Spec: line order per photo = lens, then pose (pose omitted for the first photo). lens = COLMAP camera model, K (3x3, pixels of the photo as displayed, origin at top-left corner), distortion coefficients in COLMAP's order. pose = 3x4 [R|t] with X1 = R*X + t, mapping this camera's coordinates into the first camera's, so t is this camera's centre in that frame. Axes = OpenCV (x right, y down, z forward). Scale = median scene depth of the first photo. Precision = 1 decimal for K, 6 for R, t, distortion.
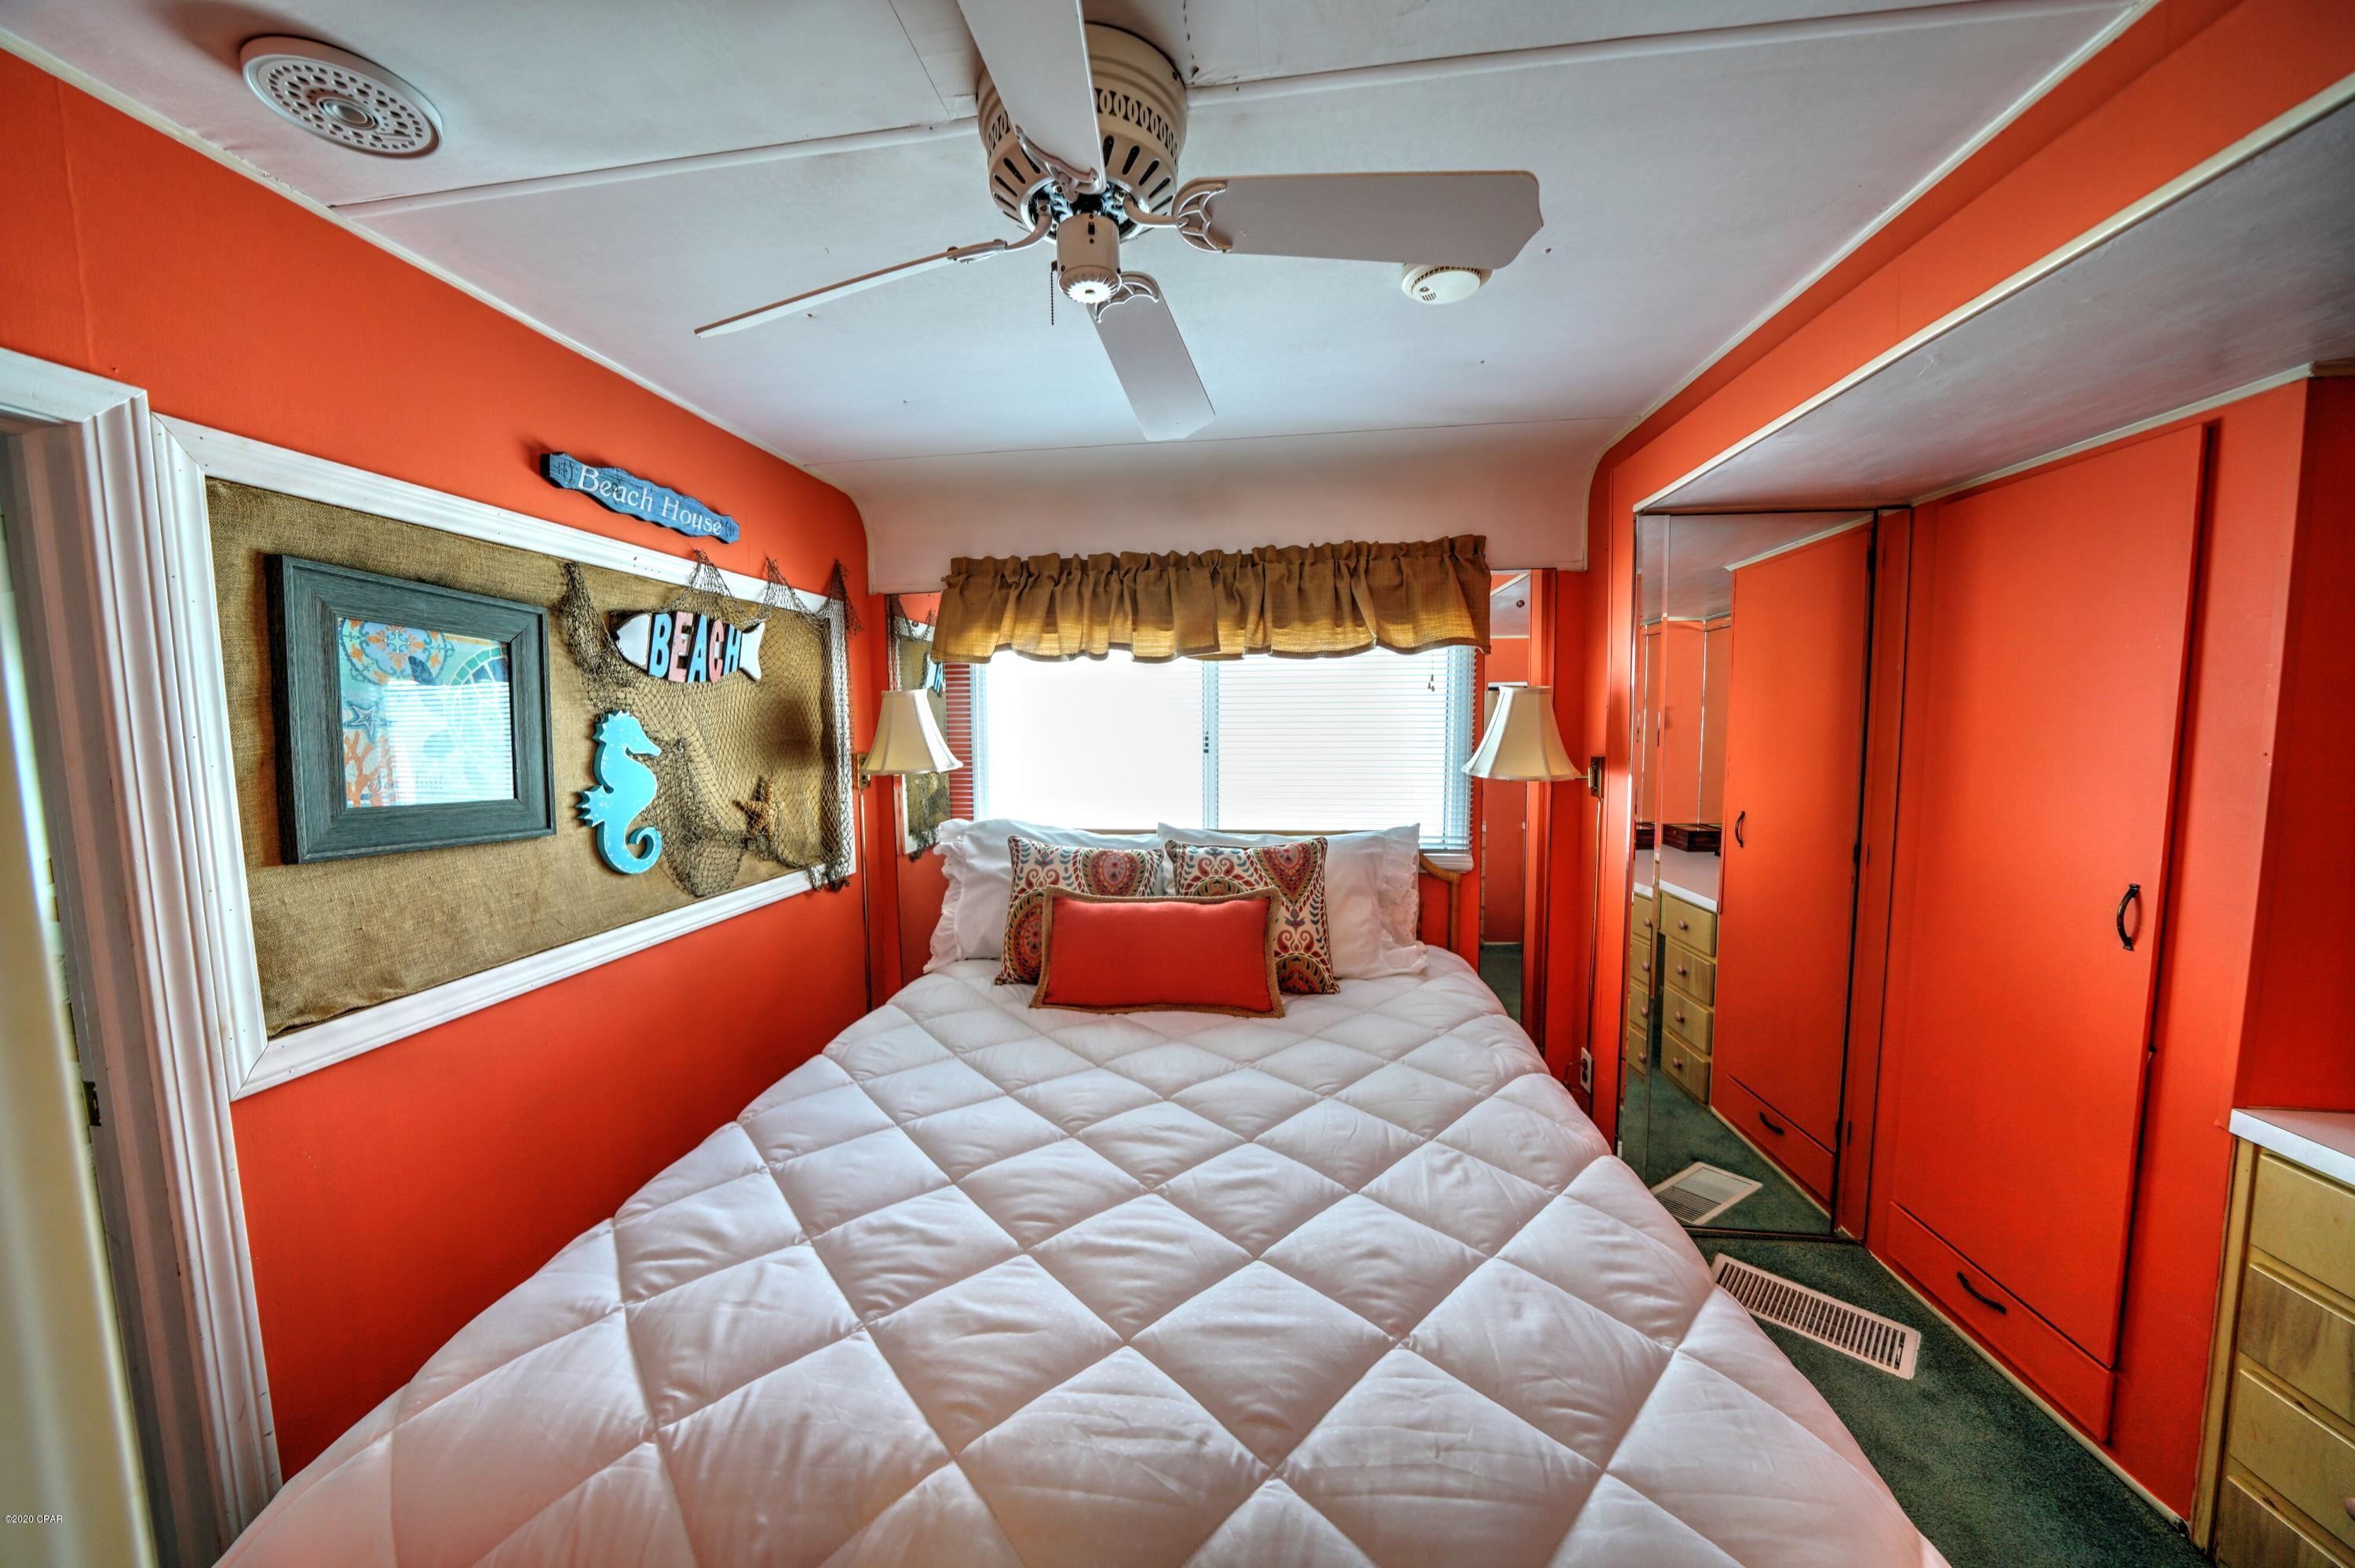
lens RADIAL K [[814.3, 0, 1151.1], [0, 814.3, 795.6], [0, 0, 1]] dist [-0.026222, 0.003065]
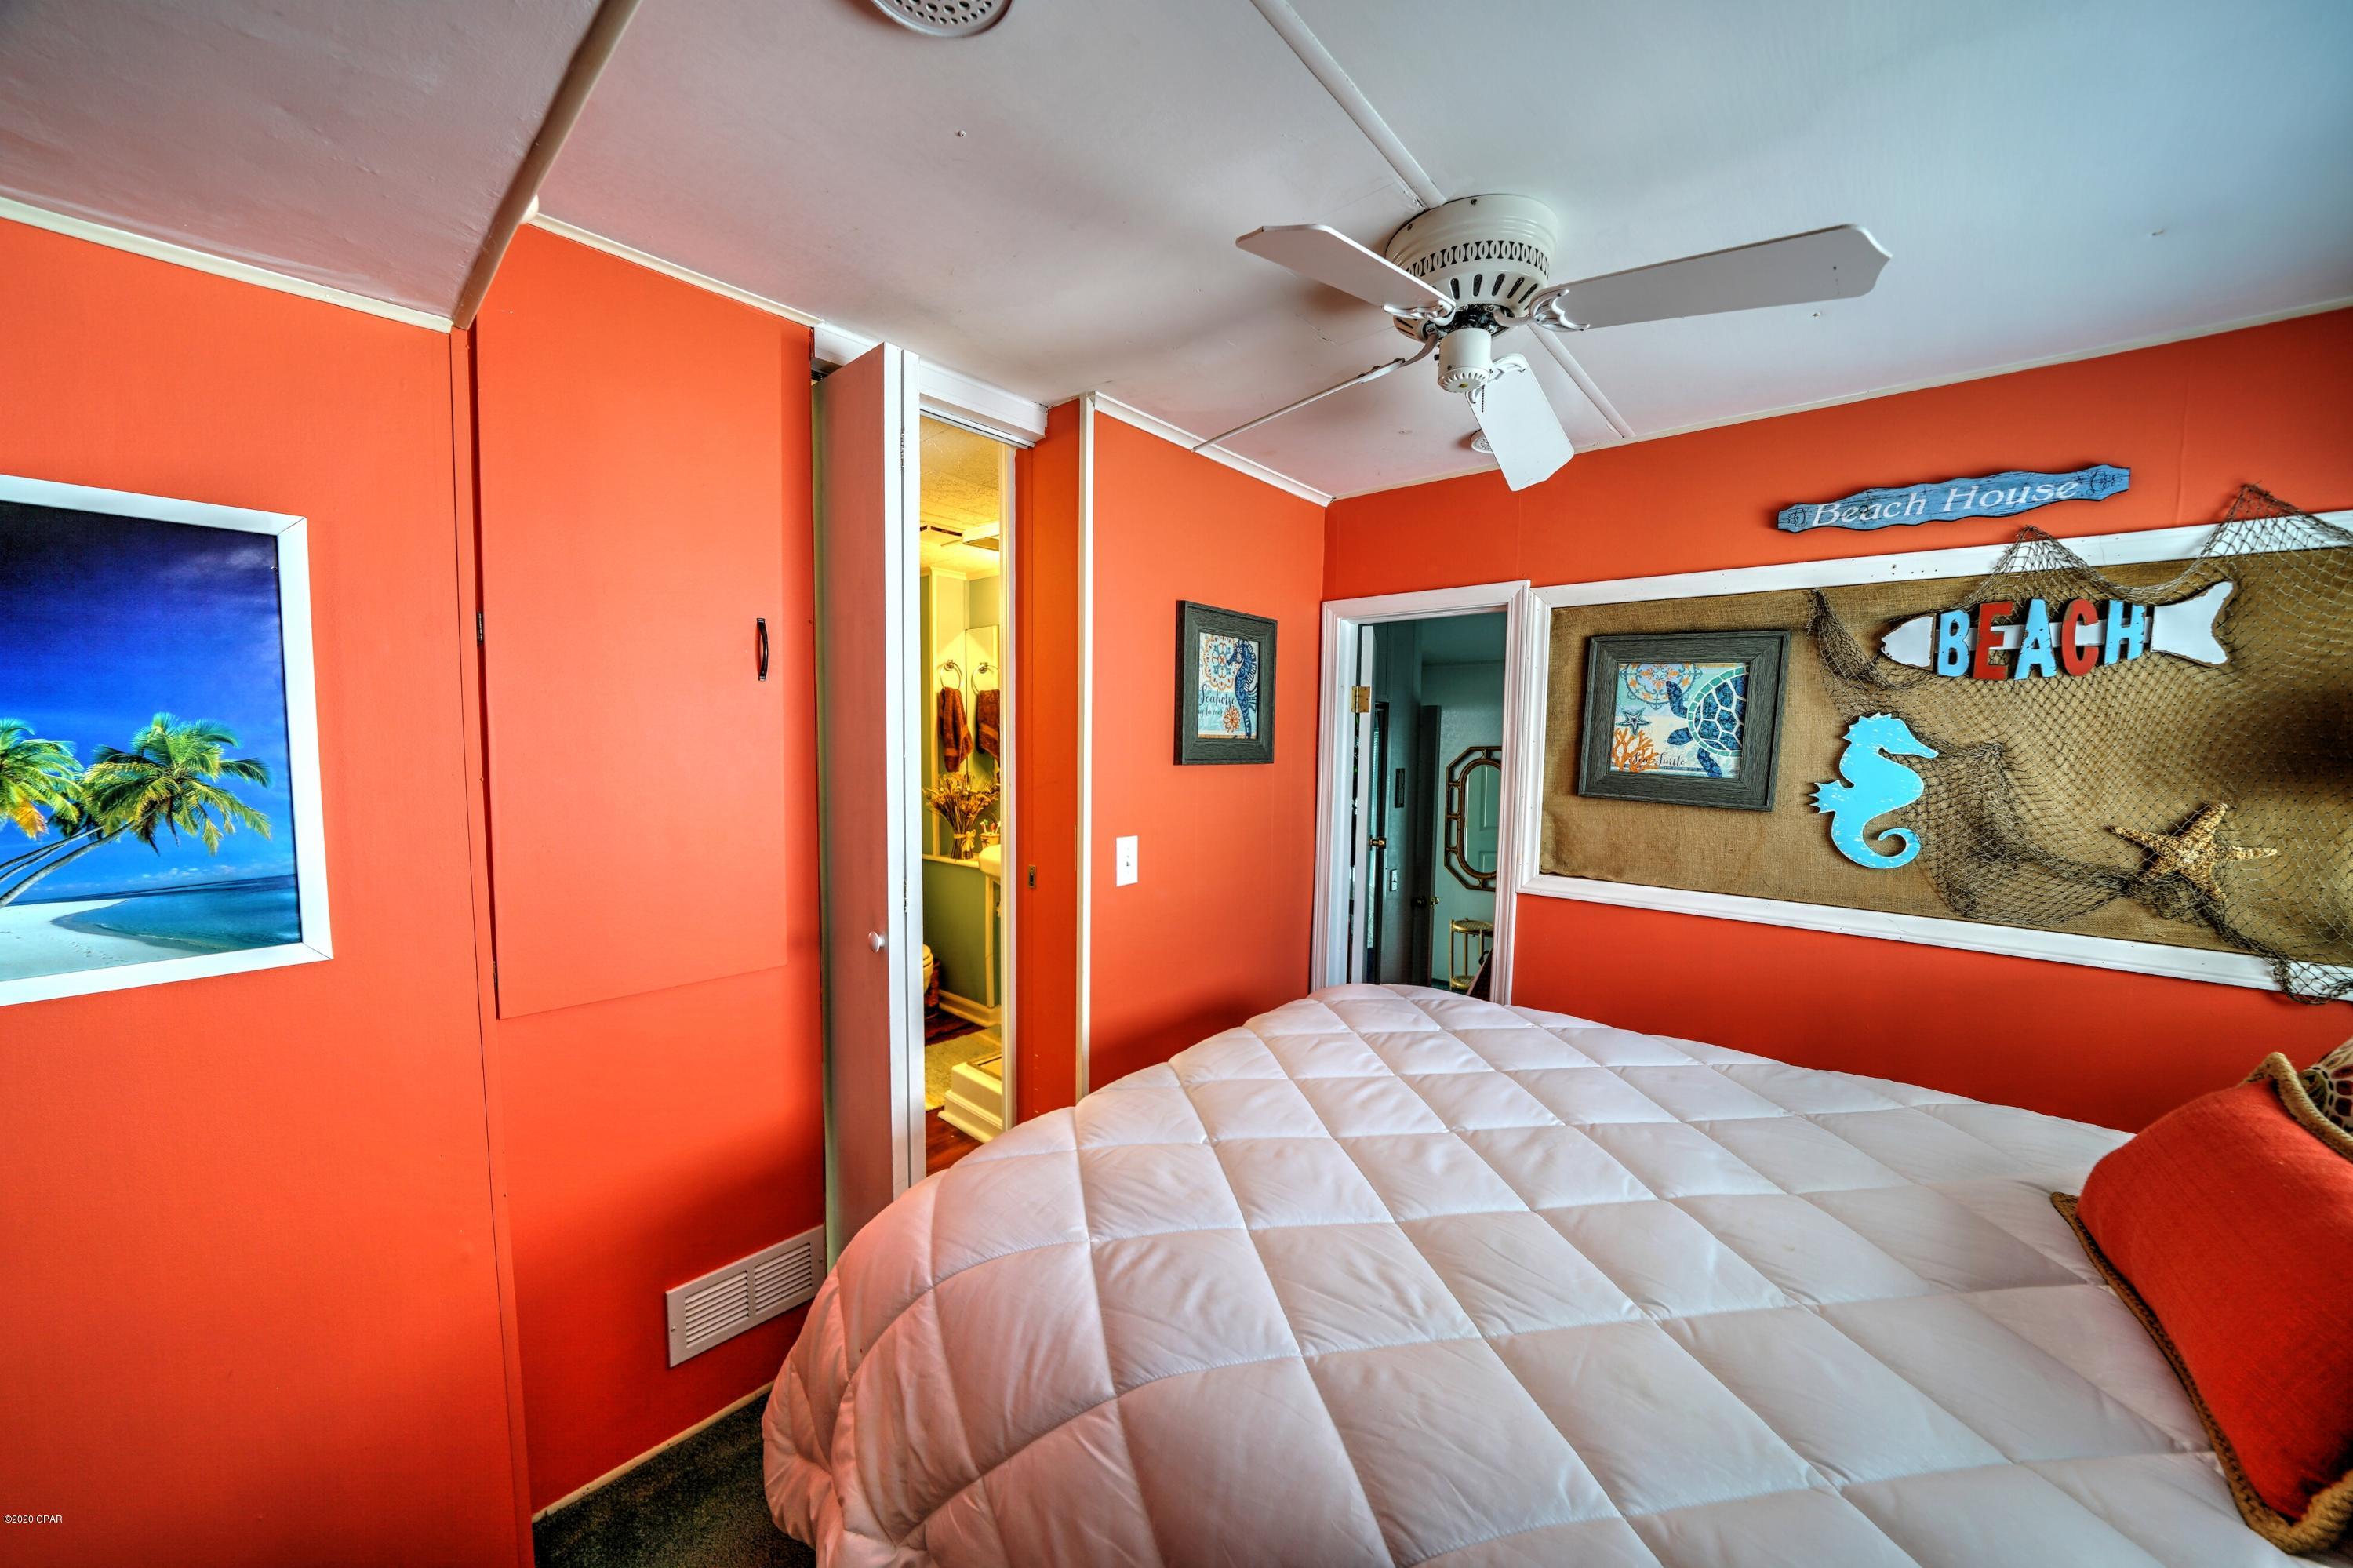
lens RADIAL K [[813.8, 0, 1150.2], [0, 813.8, 795.6], [0, 0, 1]] dist [-0.026222, 0.003065]
pose [[-0.553573, 0.071427, -0.829732, 0.776578], [-0.077990, 0.987490, 0.137041, -0.069044], [0.829141, 0.140573, -0.541077, 0.811092]]
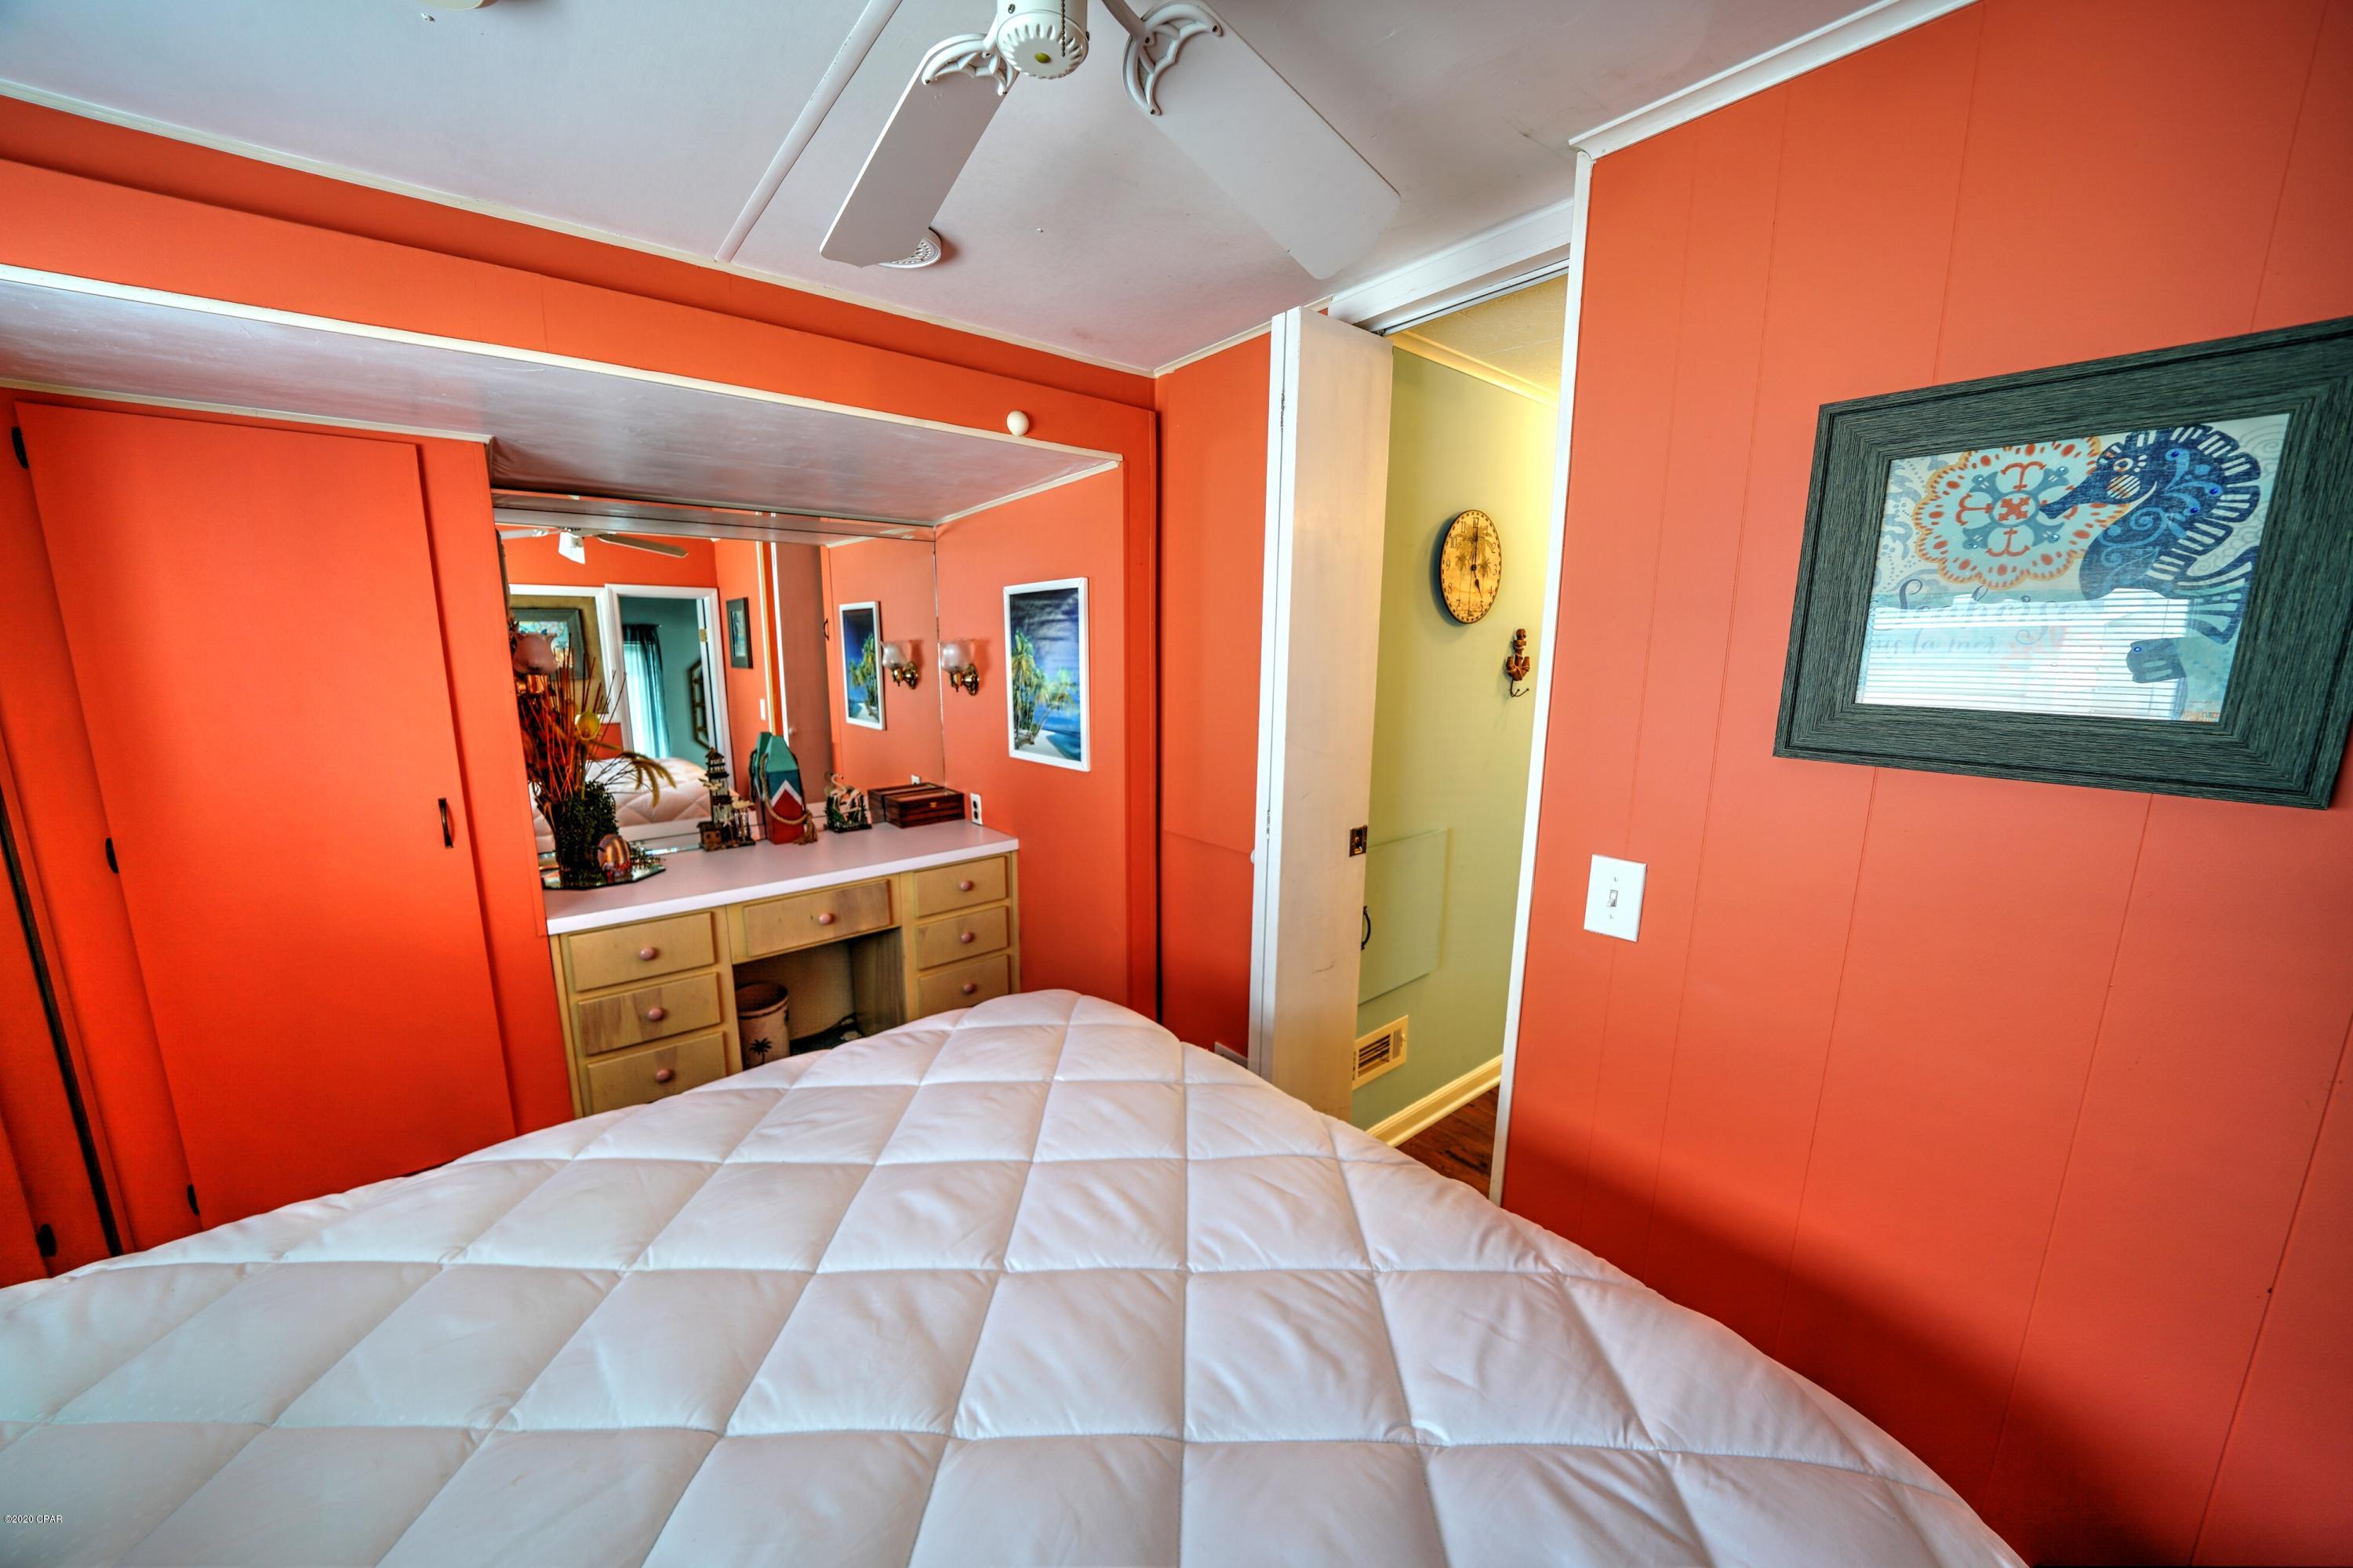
lens RADIAL K [[813.8, 0, 1150.2], [0, 813.8, 795.6], [0, 0, 1]] dist [-0.026222, 0.003065]
pose [[-0.737446, -0.105573, 0.667105, -0.397523], [0.068045, 0.971069, 0.228897, -0.091111], [-0.671970, 0.214193, -0.708927, 0.924406]]
